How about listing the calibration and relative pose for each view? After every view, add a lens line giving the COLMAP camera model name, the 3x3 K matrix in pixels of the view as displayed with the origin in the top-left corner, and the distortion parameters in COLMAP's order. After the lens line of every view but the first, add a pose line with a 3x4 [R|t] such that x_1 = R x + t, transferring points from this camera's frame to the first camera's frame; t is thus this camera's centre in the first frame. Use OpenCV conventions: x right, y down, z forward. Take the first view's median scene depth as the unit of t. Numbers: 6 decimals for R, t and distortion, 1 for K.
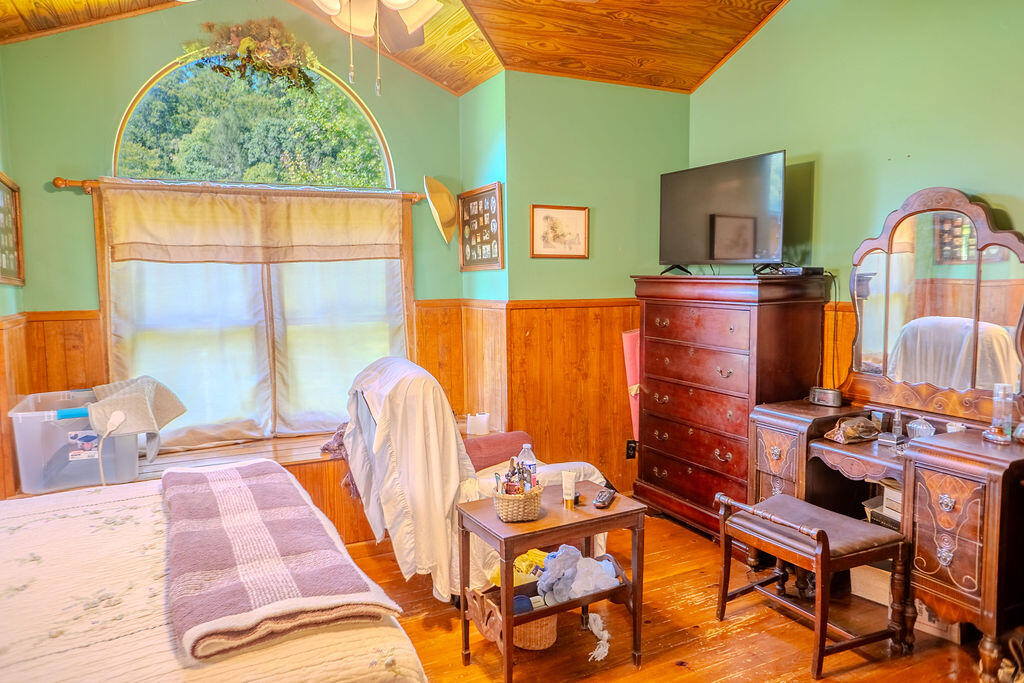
lens RADIAL K [[699.4, 0, 506.9], [0, 699.4, 338.7], [0, 0, 1]] dist [-0.072080, 0.091264]
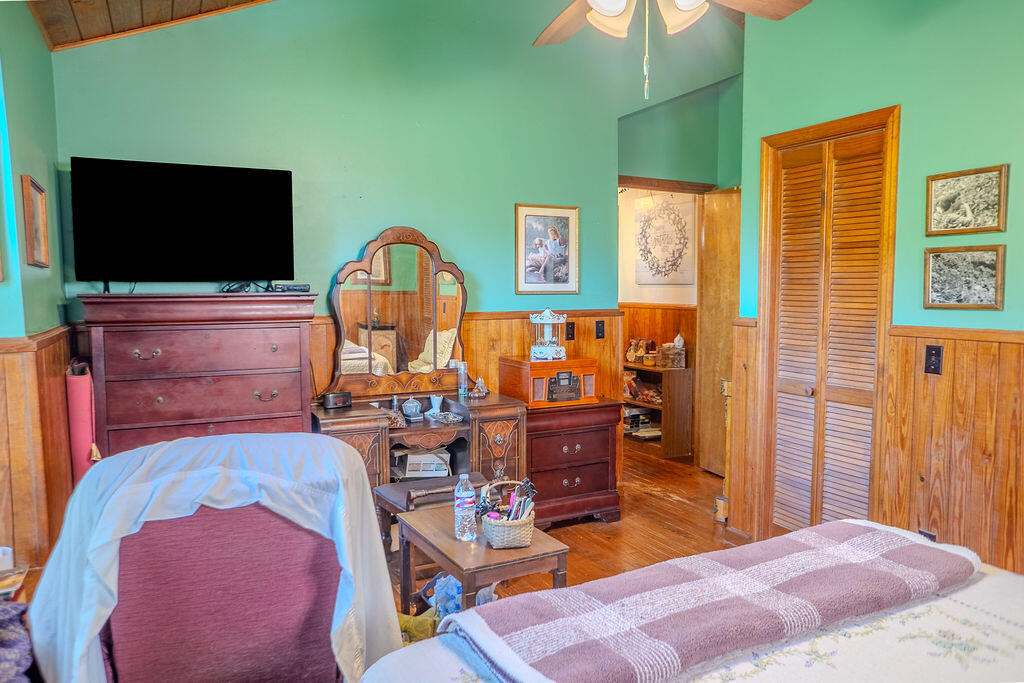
lens RADIAL K [[699.4, 0, 506.9], [0, 699.4, 338.7], [0, 0, 1]] dist [-0.072080, 0.091264]
pose [[0.010539, -0.064309, 0.997874, -0.743335], [0.099377, 0.993057, 0.062949, -0.065881], [-0.994994, 0.098502, 0.016857, 0.784938]]
